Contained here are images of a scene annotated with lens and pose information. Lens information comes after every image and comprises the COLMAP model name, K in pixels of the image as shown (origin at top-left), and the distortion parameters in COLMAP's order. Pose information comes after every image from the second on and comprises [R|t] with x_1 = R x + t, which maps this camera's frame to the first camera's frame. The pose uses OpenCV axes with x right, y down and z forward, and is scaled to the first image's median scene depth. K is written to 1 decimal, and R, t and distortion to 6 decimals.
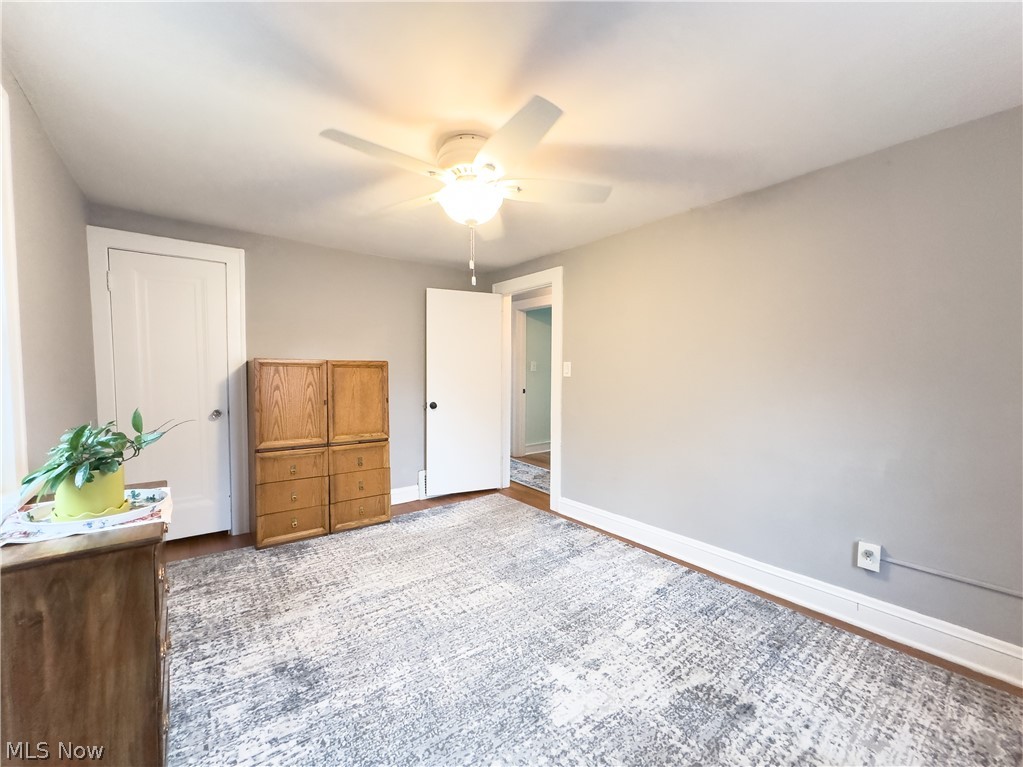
lens RADIAL K [[428.3, 0, 511.4], [0, 428.3, 386.3], [0, 0, 1]] dist [0.000298, 0.000042]
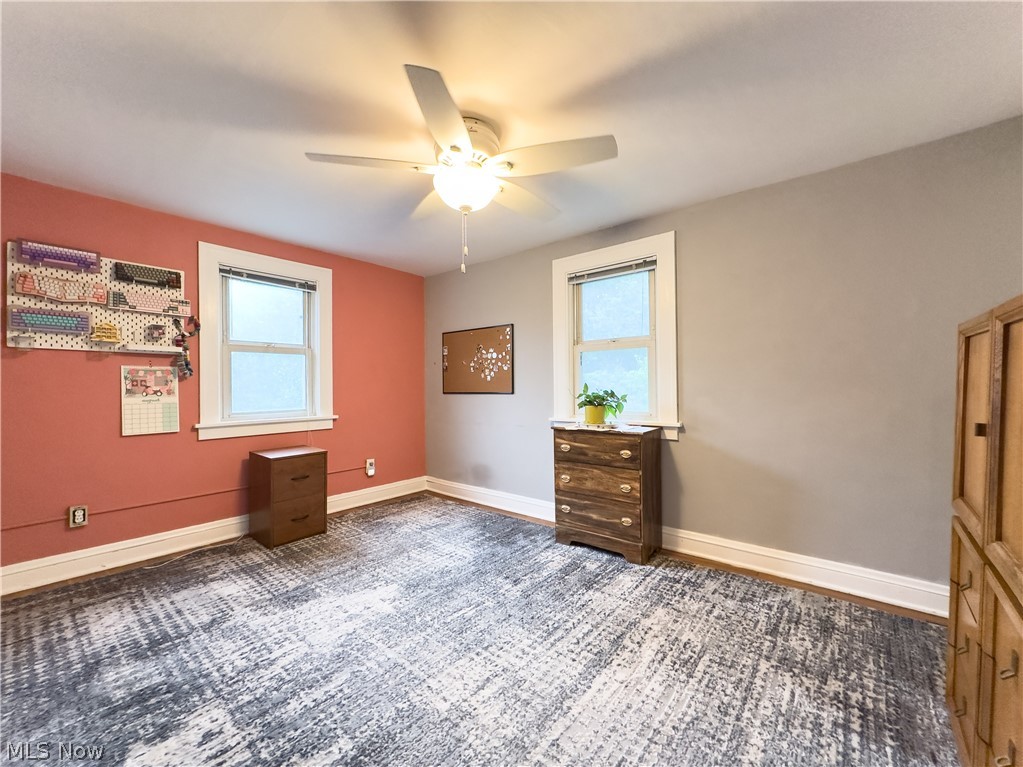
lens RADIAL K [[428.3, 0, 511.1], [0, 428.3, 386.8], [0, 0, 1]] dist [0.000298, 0.000042]
pose [[-0.976217, 0.005661, -0.216723, 0.019821], [-0.004494, 0.998916, 0.046334, -0.019190], [0.216751, 0.046206, -0.975133, 1.970997]]
